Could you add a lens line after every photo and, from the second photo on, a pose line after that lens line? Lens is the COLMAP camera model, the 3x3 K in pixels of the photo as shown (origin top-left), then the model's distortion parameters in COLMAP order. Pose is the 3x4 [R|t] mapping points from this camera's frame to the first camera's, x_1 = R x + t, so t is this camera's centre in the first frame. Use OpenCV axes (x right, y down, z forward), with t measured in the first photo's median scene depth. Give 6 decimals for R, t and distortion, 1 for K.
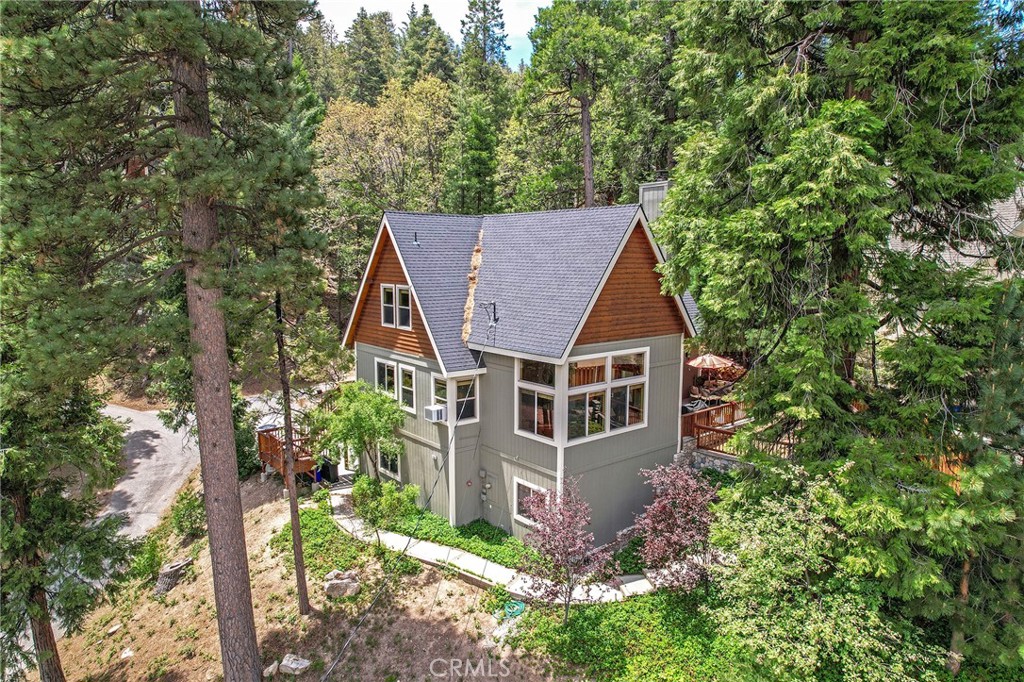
lens RADIAL K [[658.7, 0, 511.7], [0, 658.7, 338.3], [0, 0, 1]] dist [-0.044299, -0.001171]
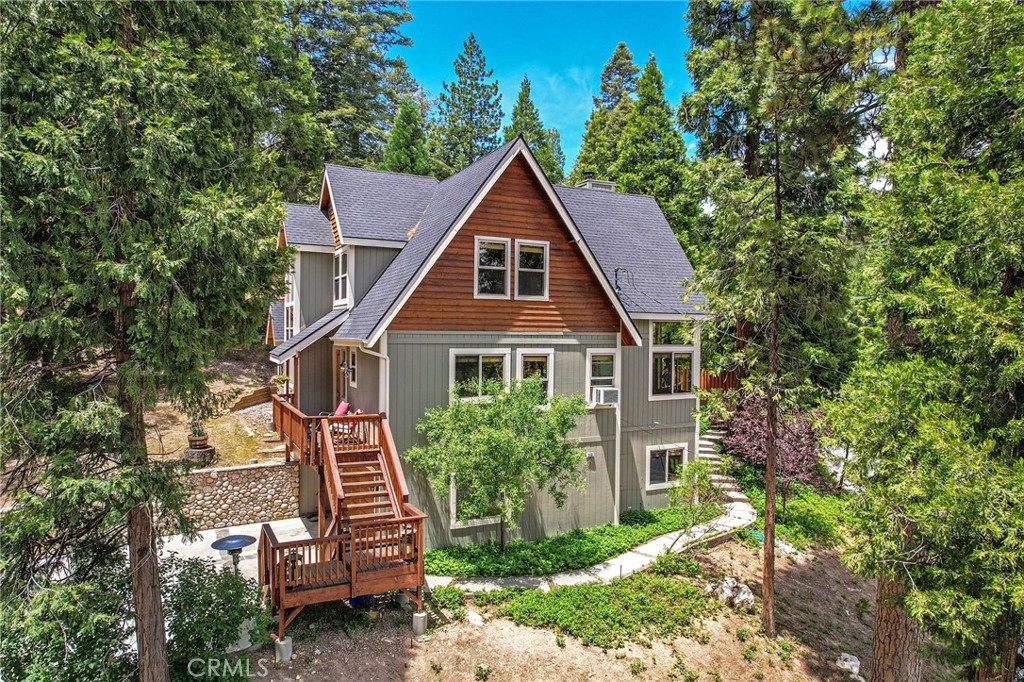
lens RADIAL K [[658.7, 0, 513.4], [0, 658.7, 343.4], [0, 0, 1]] dist [-0.044299, -0.001171]
pose [[0.214171, -0.016901, 0.976650, -0.896074], [0.112776, 0.993592, -0.007536, 0.038565], [-0.970264, 0.111757, 0.214704, 0.872568]]
